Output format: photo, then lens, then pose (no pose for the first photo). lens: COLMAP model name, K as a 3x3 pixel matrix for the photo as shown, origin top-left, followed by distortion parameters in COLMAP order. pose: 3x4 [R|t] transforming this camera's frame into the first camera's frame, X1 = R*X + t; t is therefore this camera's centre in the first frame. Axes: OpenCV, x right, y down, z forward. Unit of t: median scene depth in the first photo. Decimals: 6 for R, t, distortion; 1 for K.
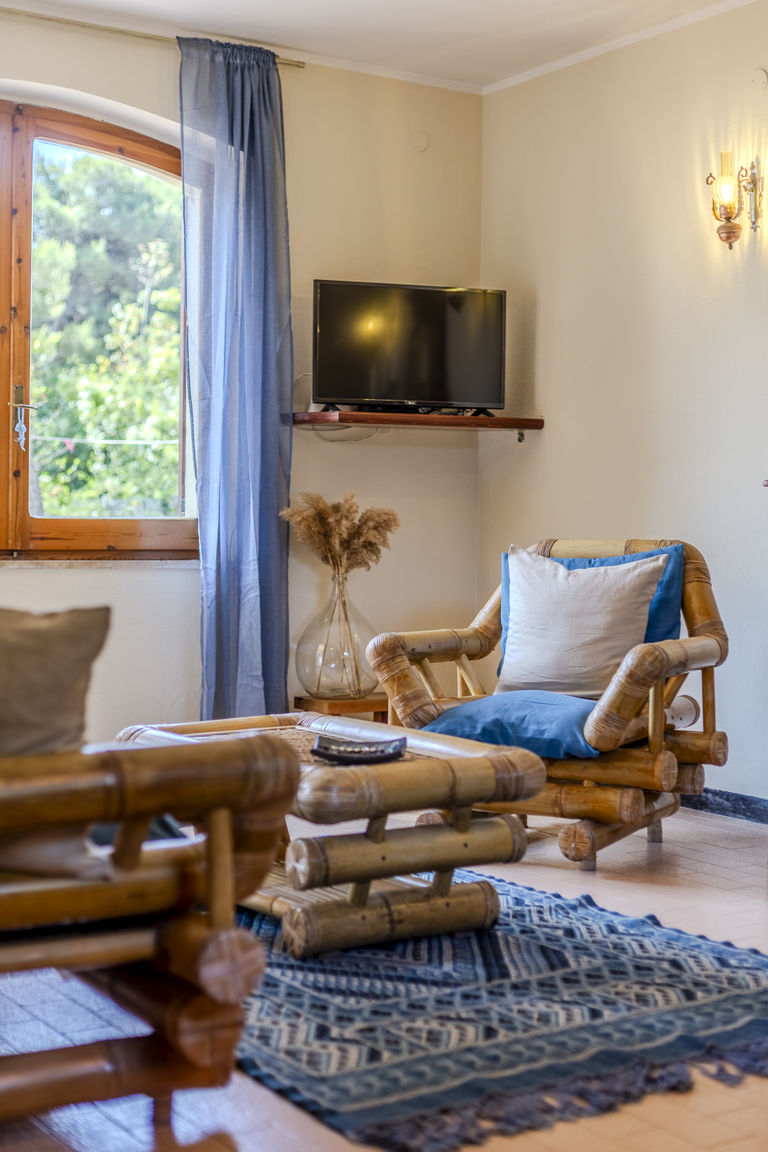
lens RADIAL K [[1665.4, 0, 383.3], [0, 1665.4, 577.7], [0, 0, 1]] dist [0.007552, 0.025070]
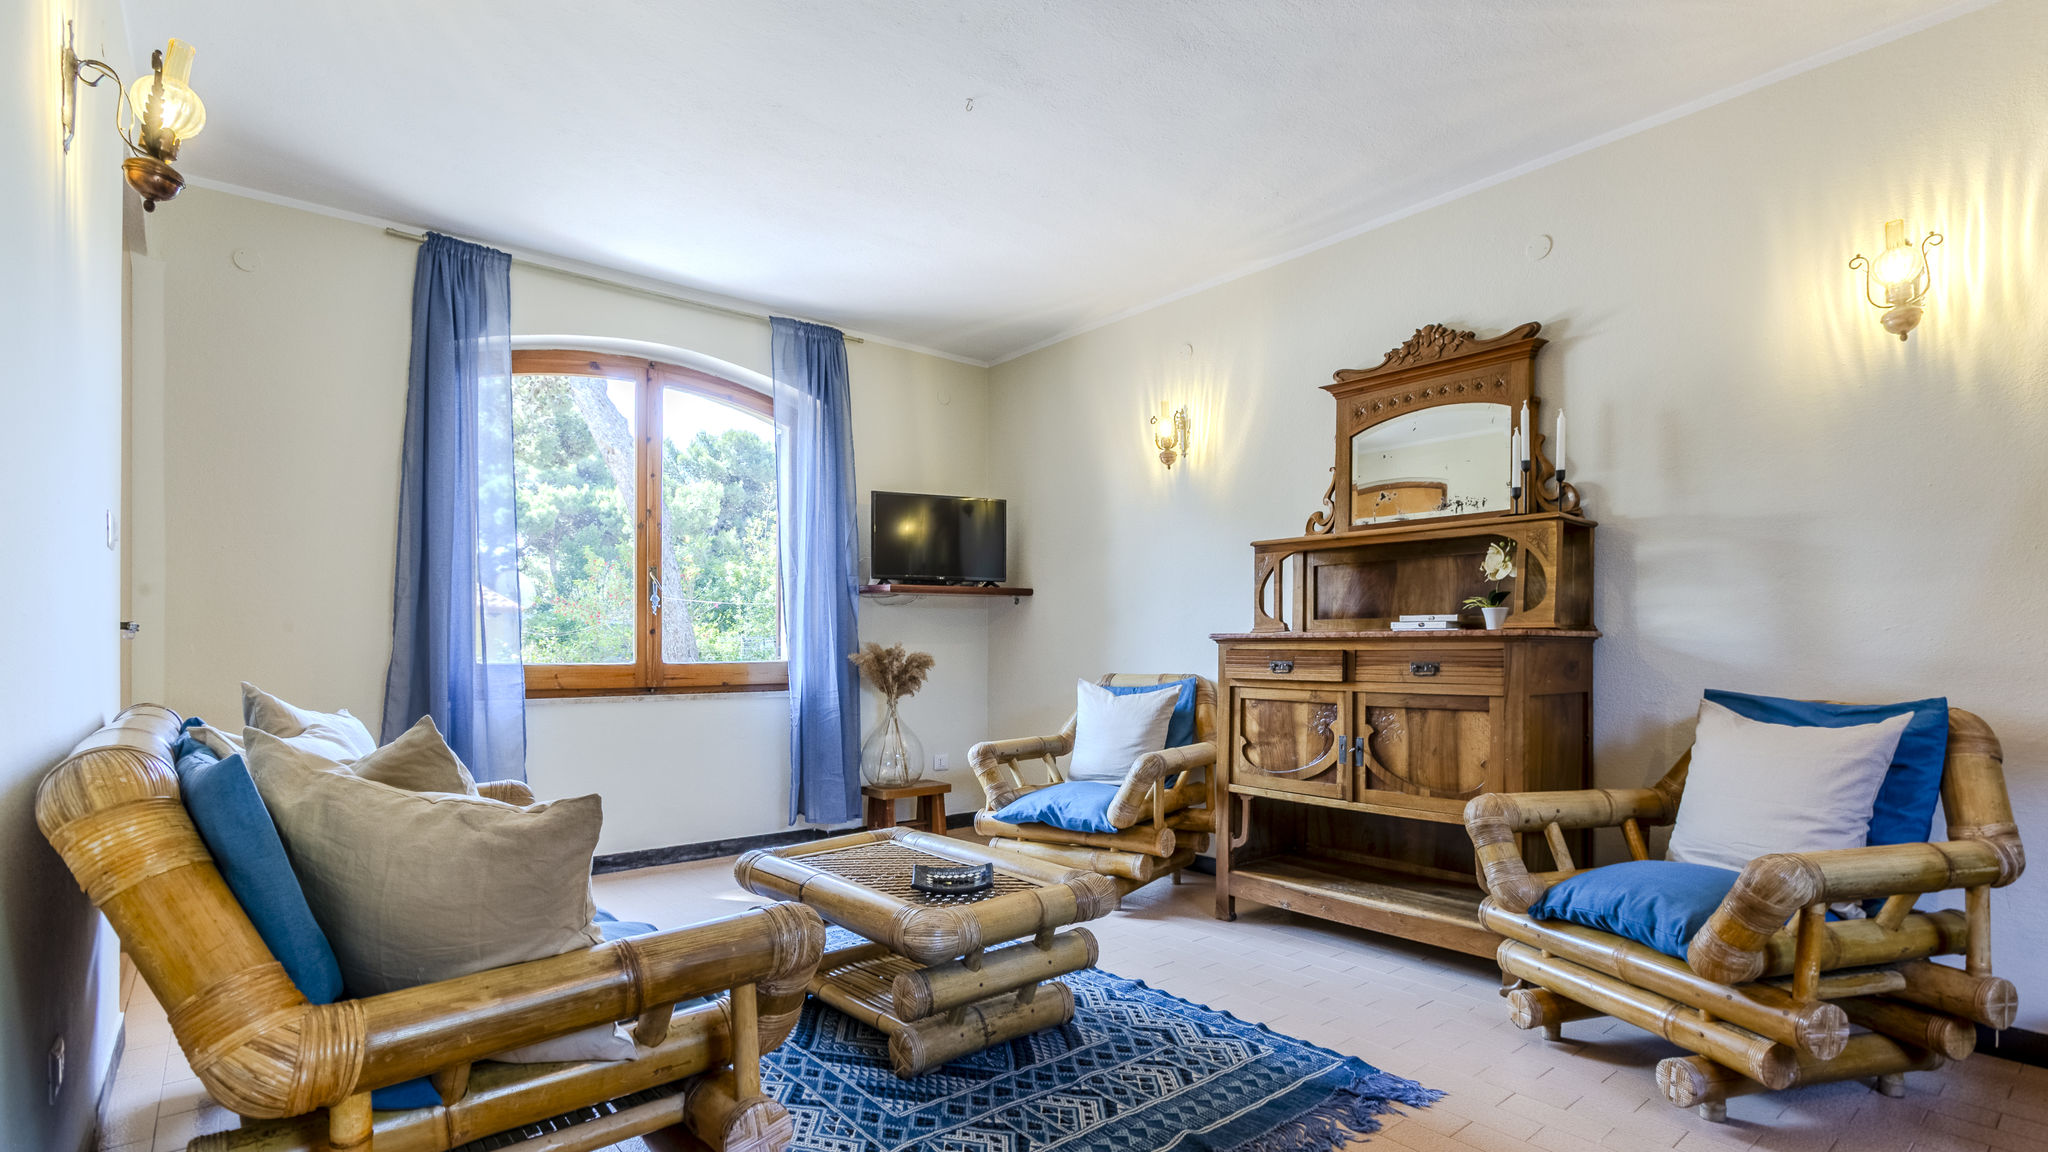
lens RADIAL K [[952.0, 0, 1041.4], [0, 952.0, 659.9], [0, 0, 1]] dist [-0.017279, 0.000501]
pose [[0.992691, -0.013309, 0.119946, 0.002700], [0.015831, 0.999673, -0.020093, -0.017964], [-0.119640, 0.021845, 0.992577, 0.190955]]
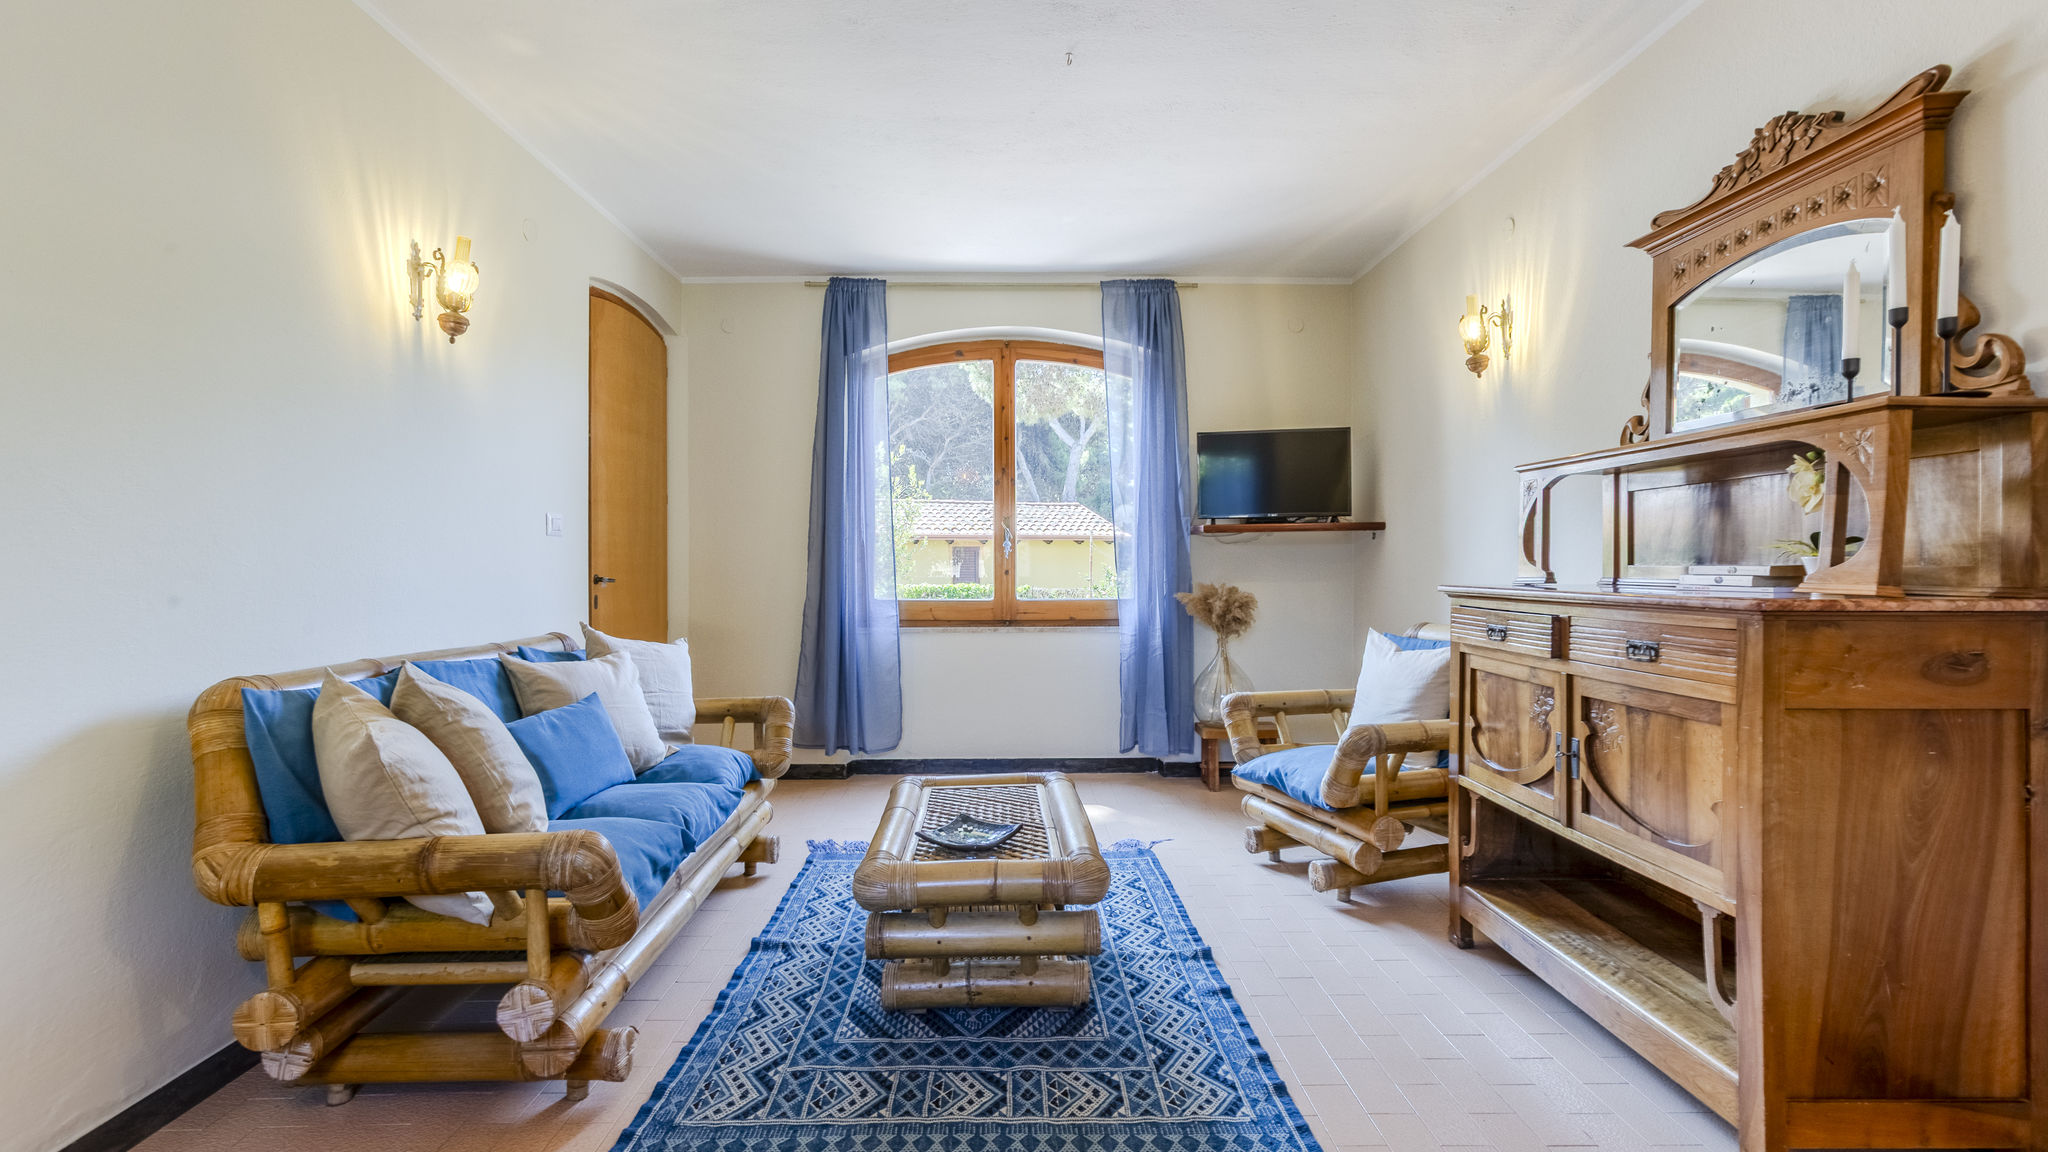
lens RADIAL K [[900.5, 0, 1024.0], [0, 900.5, 576.0], [0, 0, 1]] dist [-0.015898, 0.008979]
pose [[0.846318, -0.008162, -0.532616, 0.245860], [-0.005023, 0.999716, -0.023302, -0.037897], [0.532655, 0.022397, 0.846036, 0.275481]]
